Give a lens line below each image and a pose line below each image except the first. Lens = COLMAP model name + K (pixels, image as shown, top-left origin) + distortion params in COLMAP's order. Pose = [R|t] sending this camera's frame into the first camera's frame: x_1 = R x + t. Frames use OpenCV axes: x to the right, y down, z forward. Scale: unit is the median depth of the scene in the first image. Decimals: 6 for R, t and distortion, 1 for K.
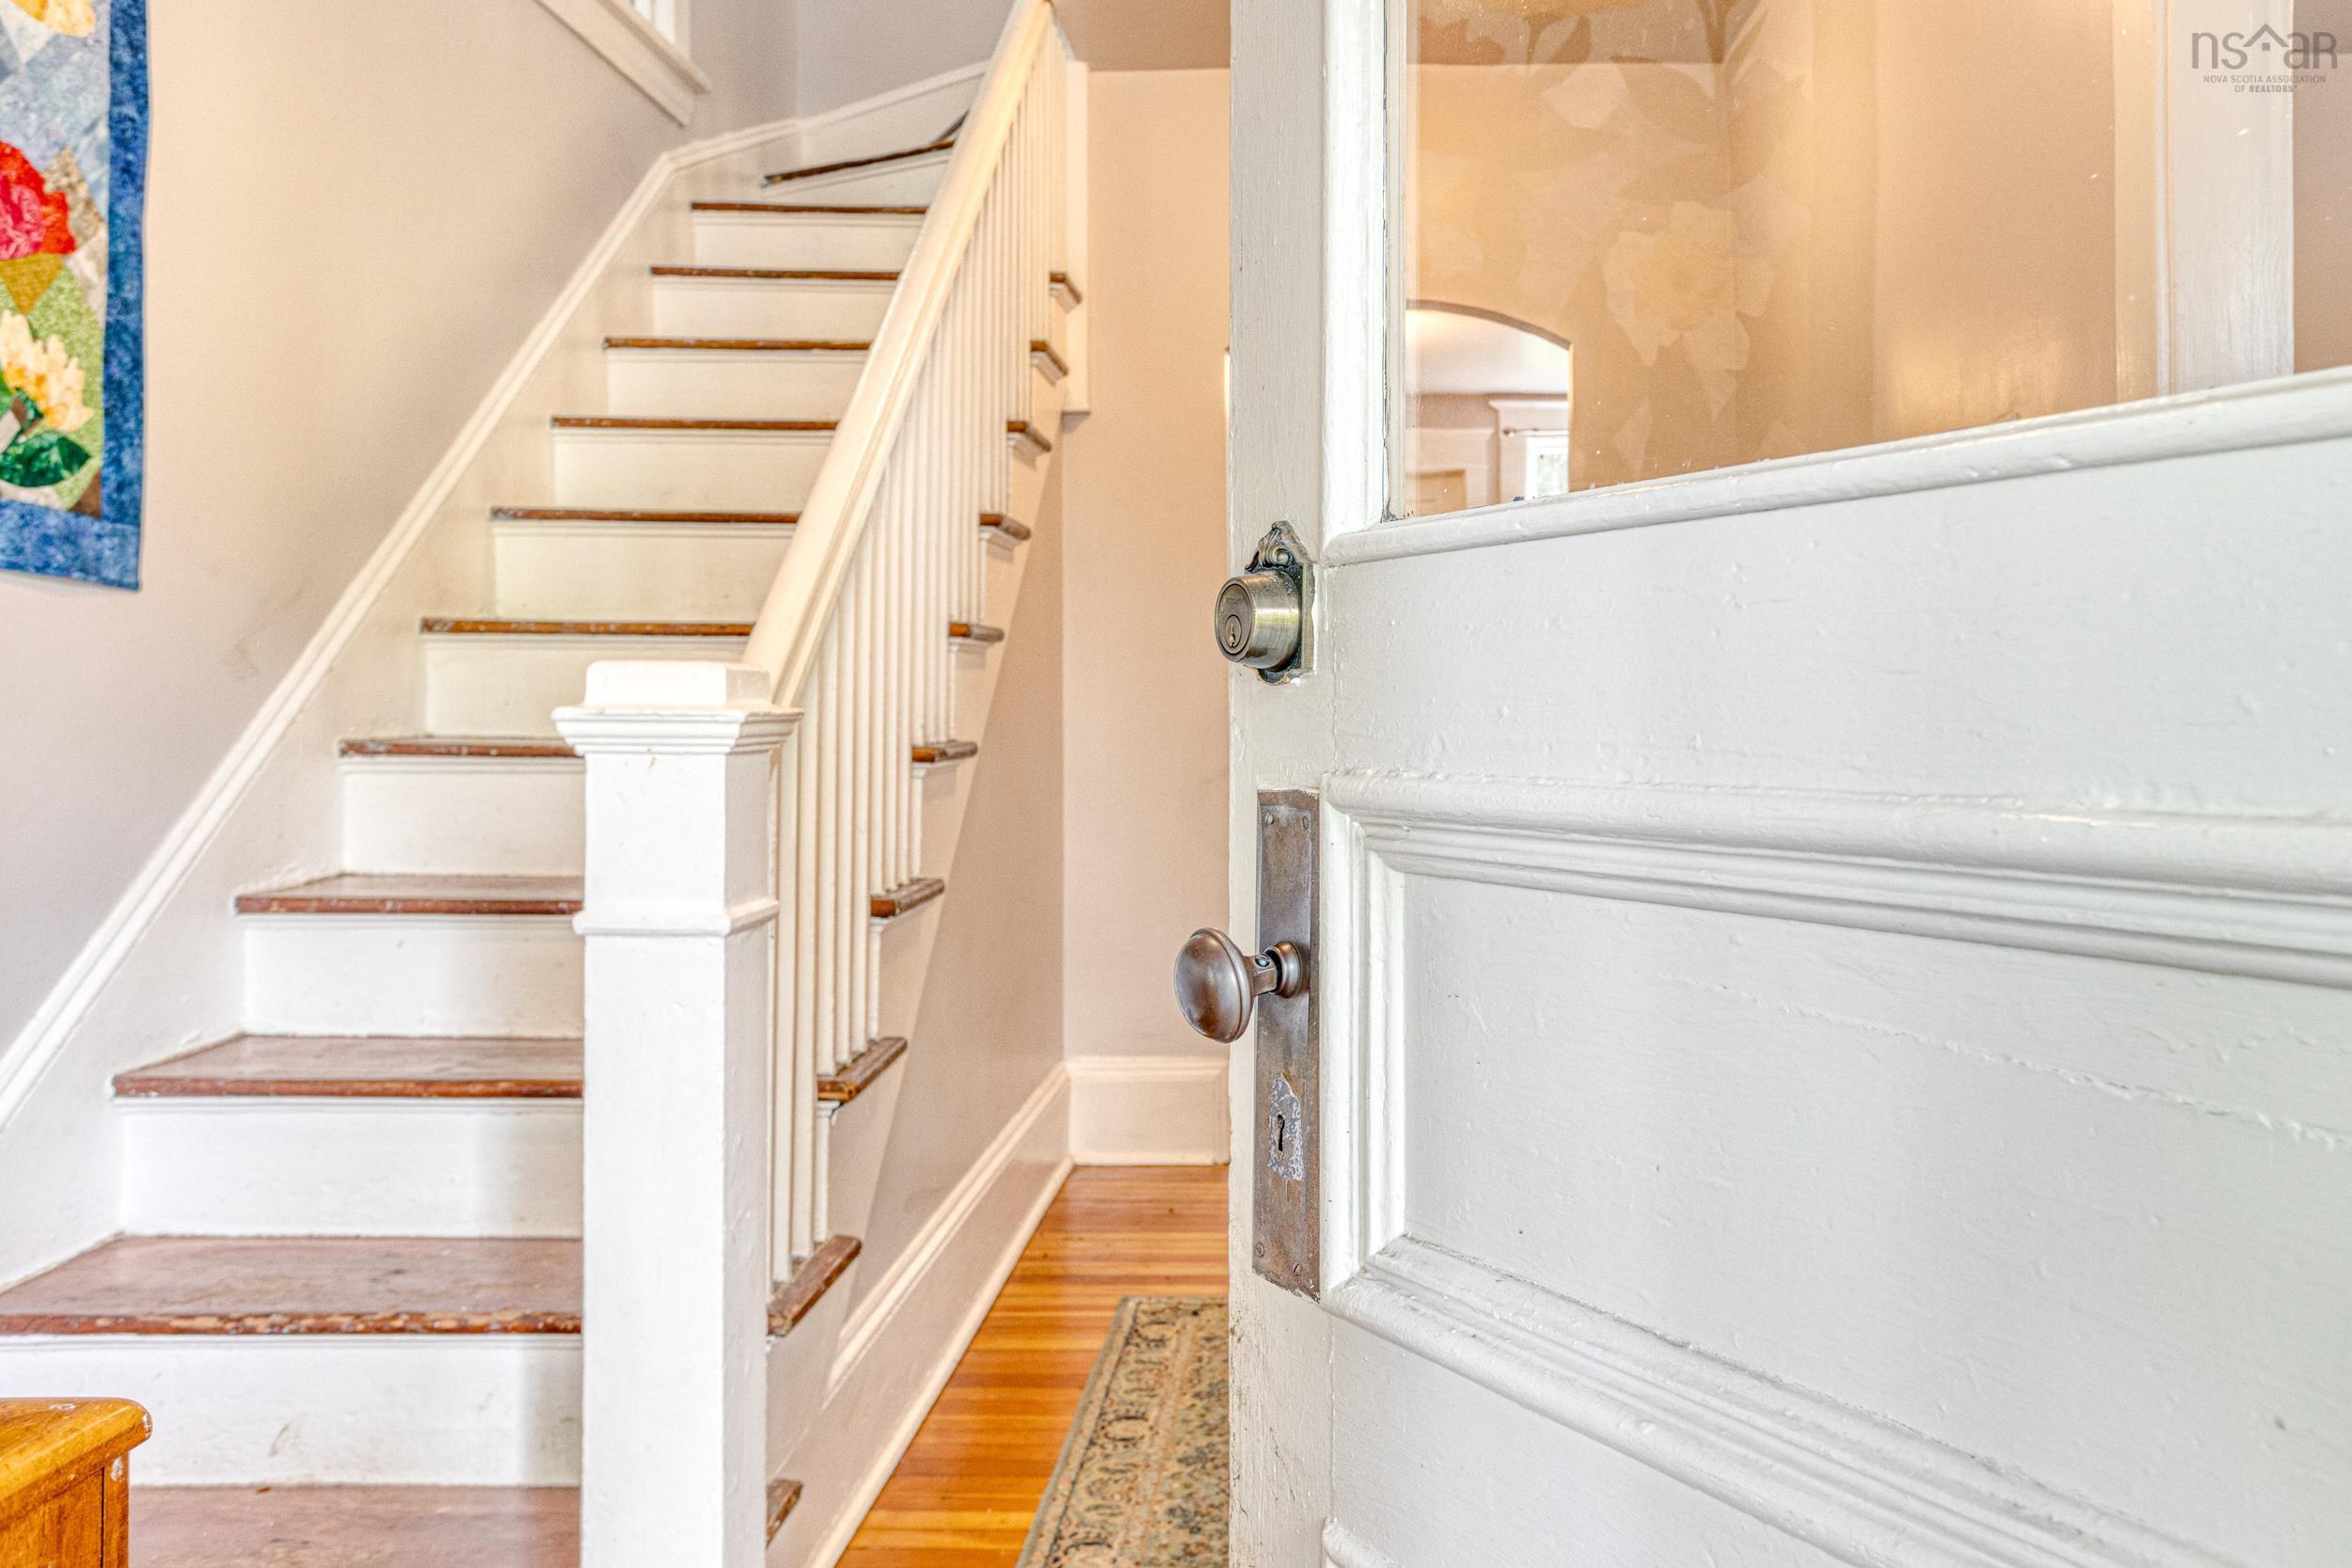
lens RADIAL K [[1898.1, 0, 1308.4], [0, 1898.1, 701.8], [0, 0, 1]] dist [0.000022, 0.003115]
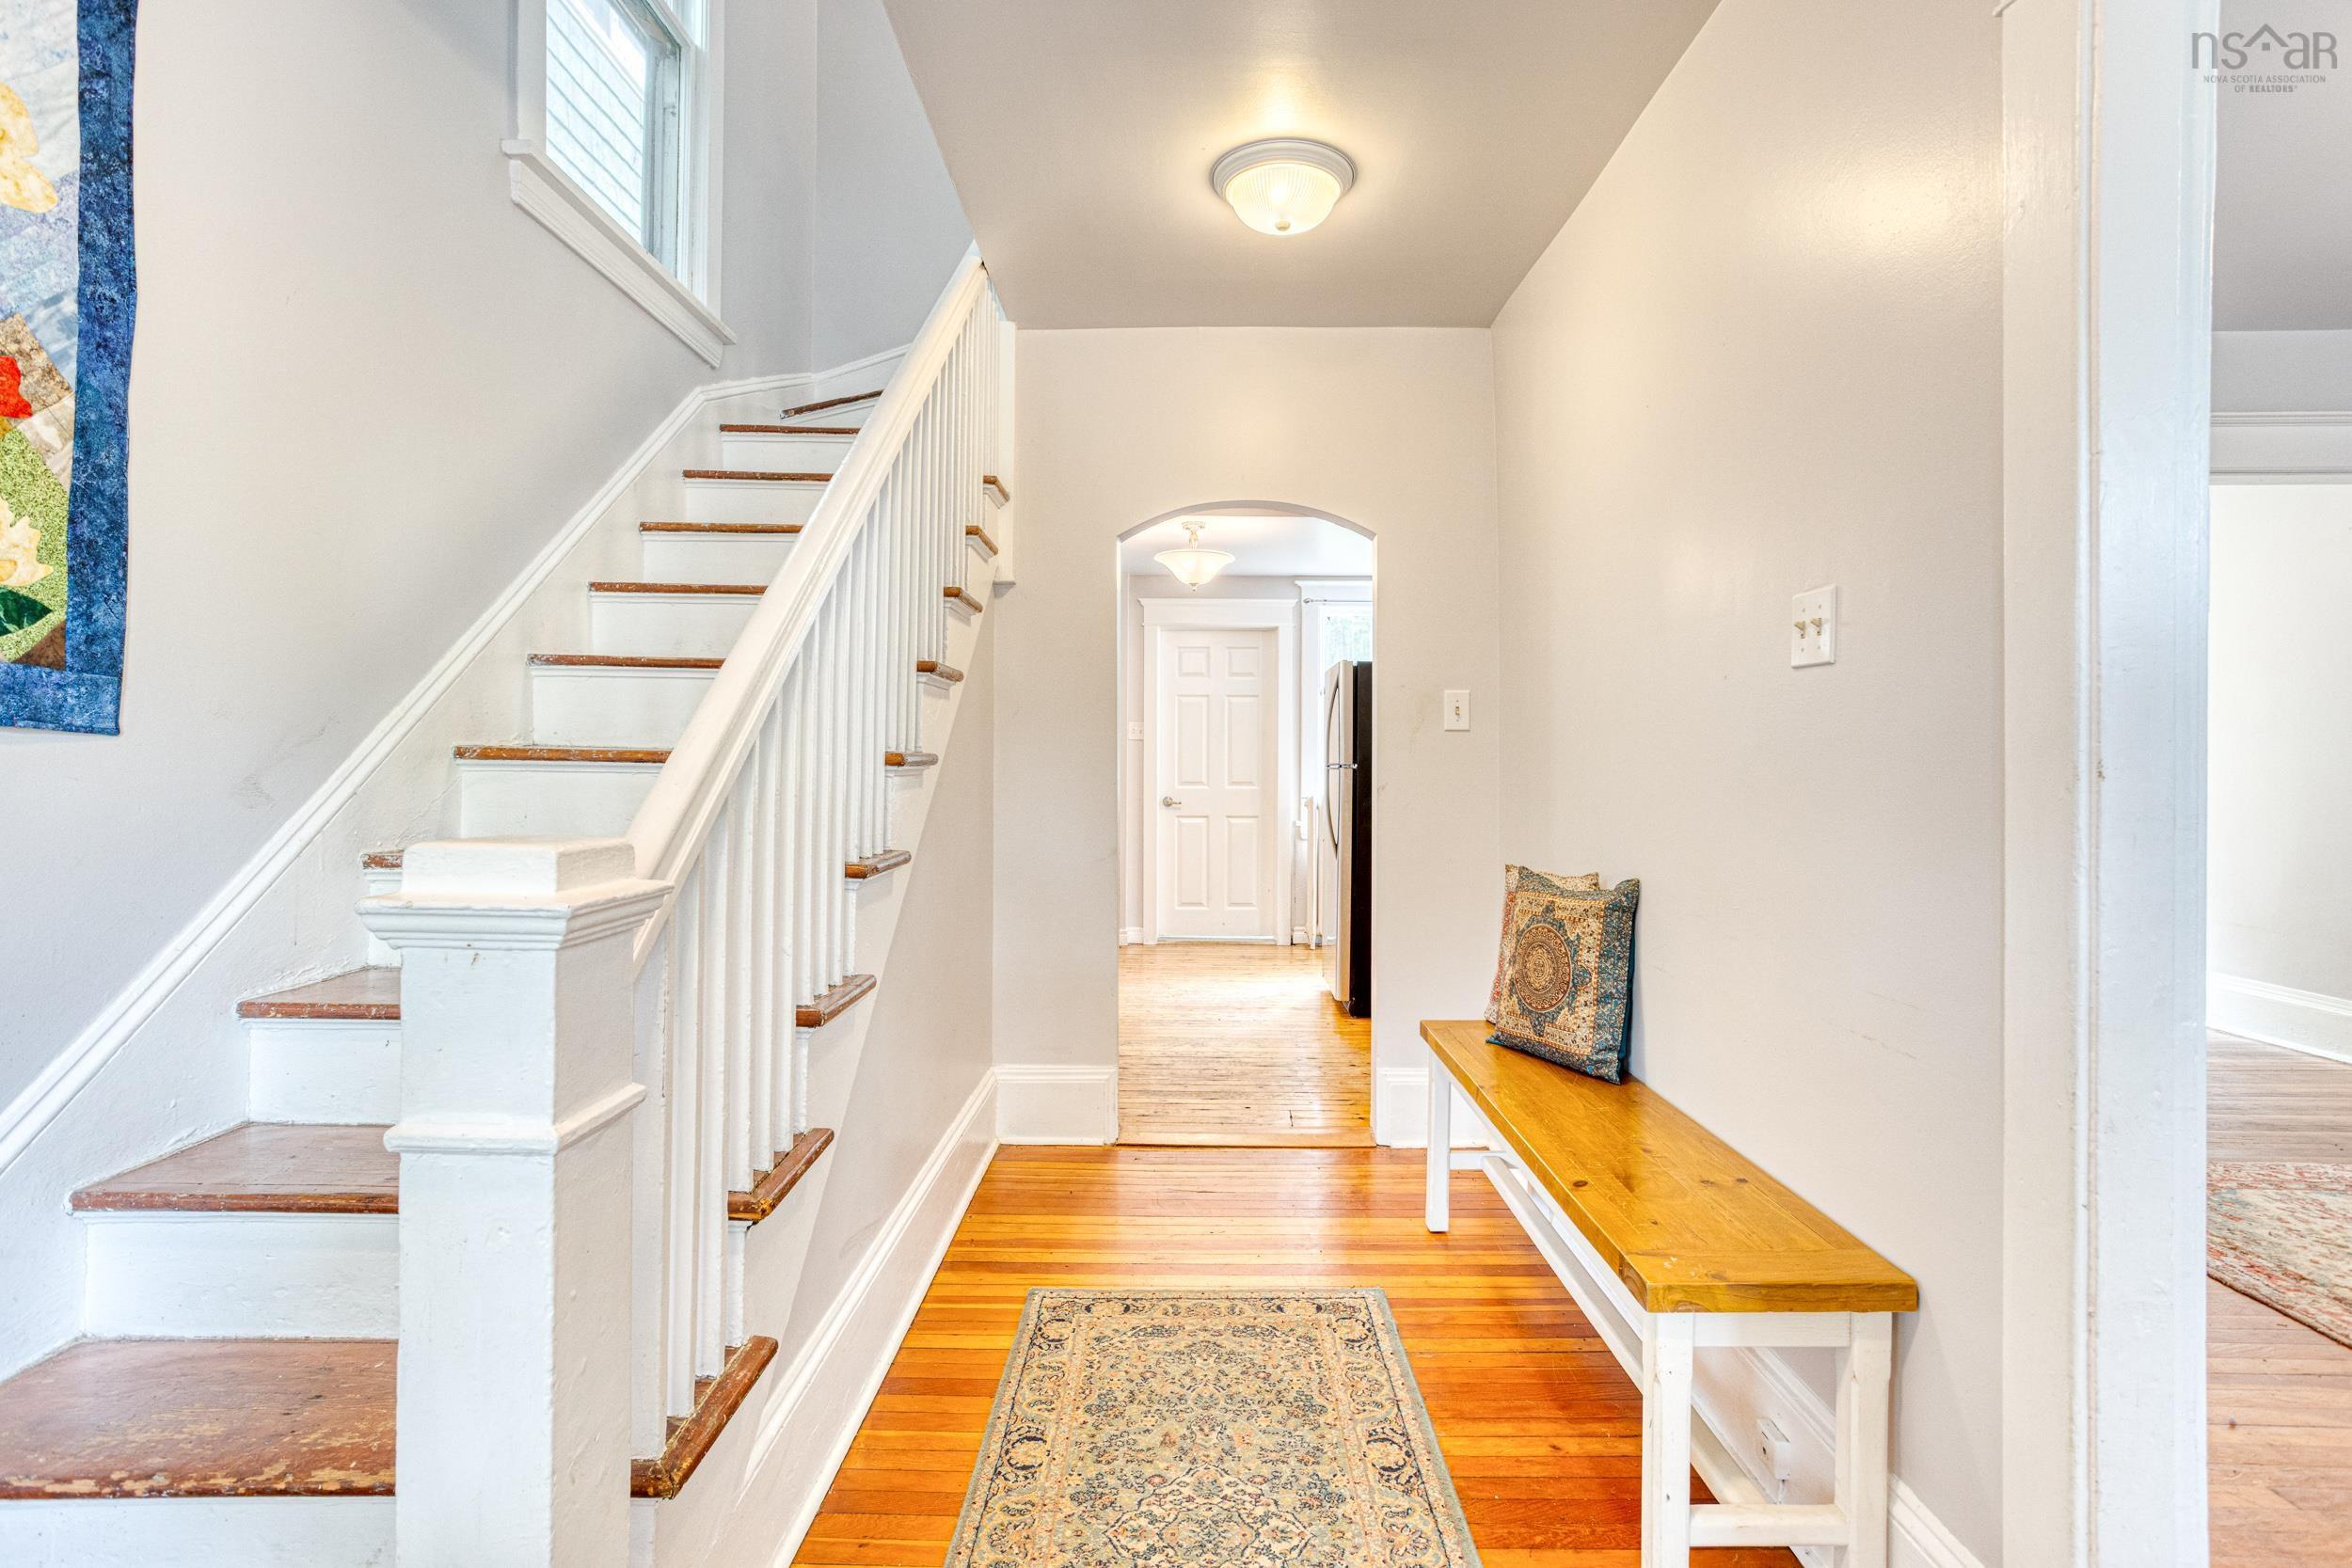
lens RADIAL K [[1146.6, 0, 1177.7], [0, 1146.6, 764.6], [0, 0, 1]] dist [-0.047437, 0.025957]
pose [[0.999893, 0.007675, 0.012420, -0.015657], [-0.007669, 0.999970, -0.000471, -0.040690], [-0.012423, 0.000376, 0.999923, 0.311314]]
